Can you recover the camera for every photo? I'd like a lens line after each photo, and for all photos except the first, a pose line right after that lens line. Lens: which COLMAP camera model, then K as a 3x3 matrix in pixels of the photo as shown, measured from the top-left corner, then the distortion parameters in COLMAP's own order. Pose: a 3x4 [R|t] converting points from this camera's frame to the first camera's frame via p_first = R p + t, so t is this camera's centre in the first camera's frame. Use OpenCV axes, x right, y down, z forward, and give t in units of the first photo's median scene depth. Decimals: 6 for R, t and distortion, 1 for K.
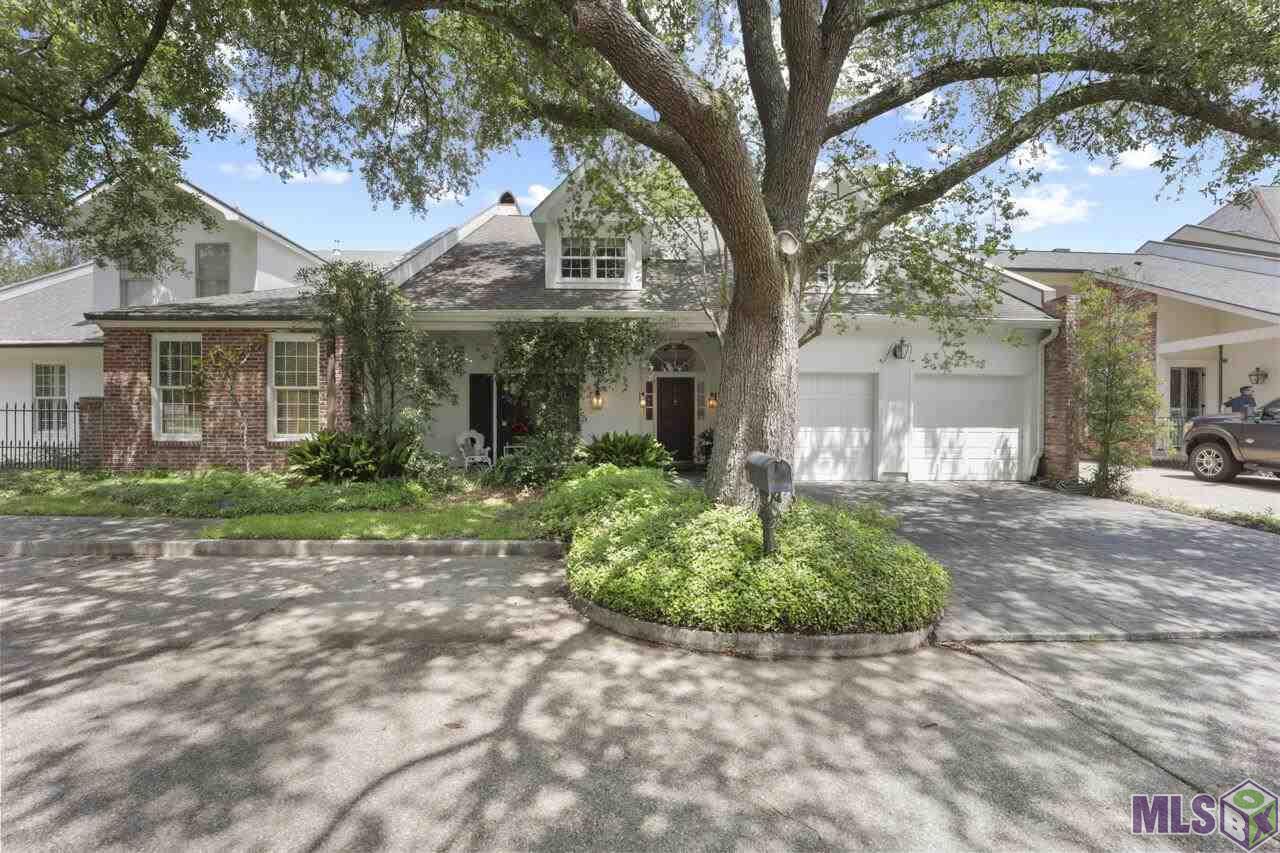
lens RADIAL K [[524.6, 0, 642.0], [0, 524.6, 427.8], [0, 0, 1]] dist [-0.023454, 0.000356]
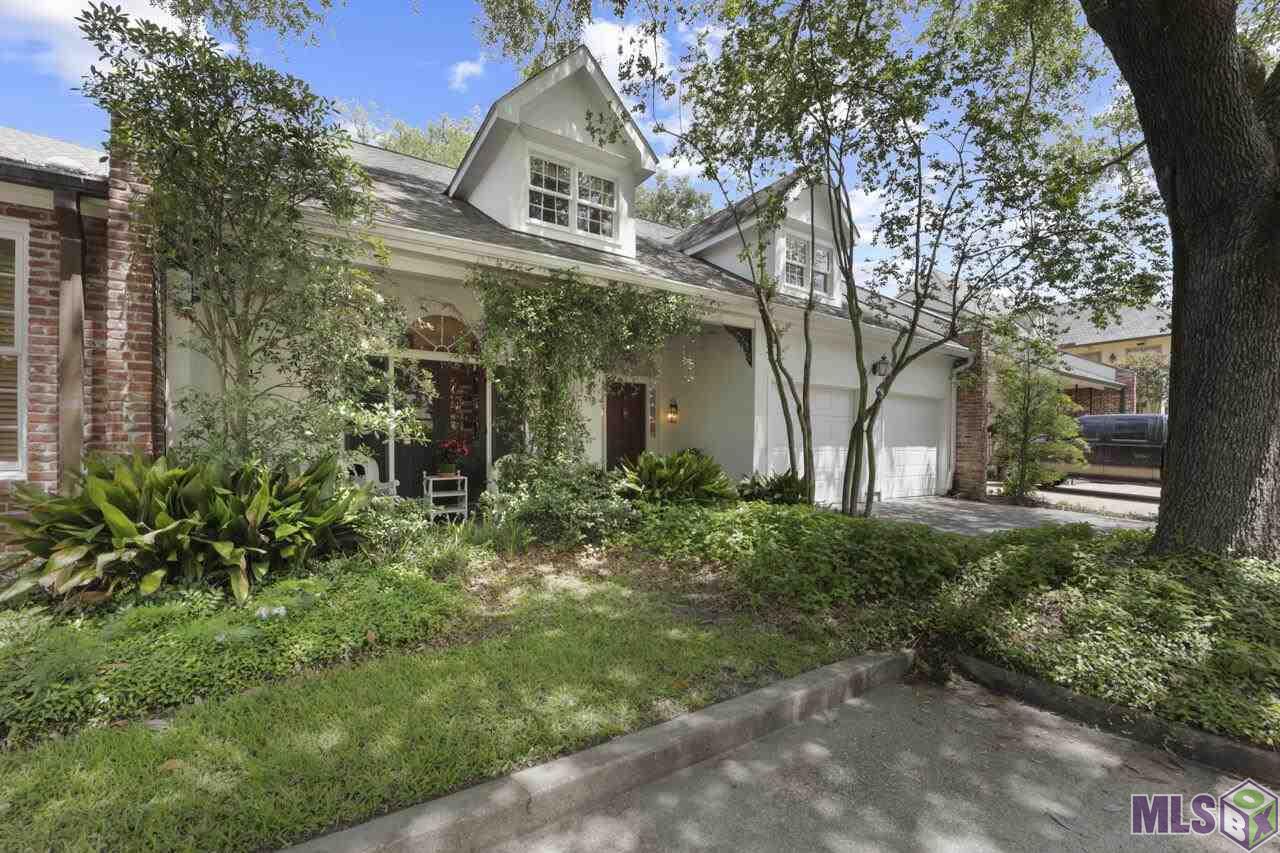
lens RADIAL K [[524.6, 0, 626.4], [0, 524.6, 453.4], [0, 0, 1]] dist [-0.023454, 0.000356]
pose [[0.857201, -0.007981, 0.514921, -0.389300], [0.000801, 0.999899, 0.014165, -0.000805], [-0.514982, -0.011730, 0.857121, 0.375929]]
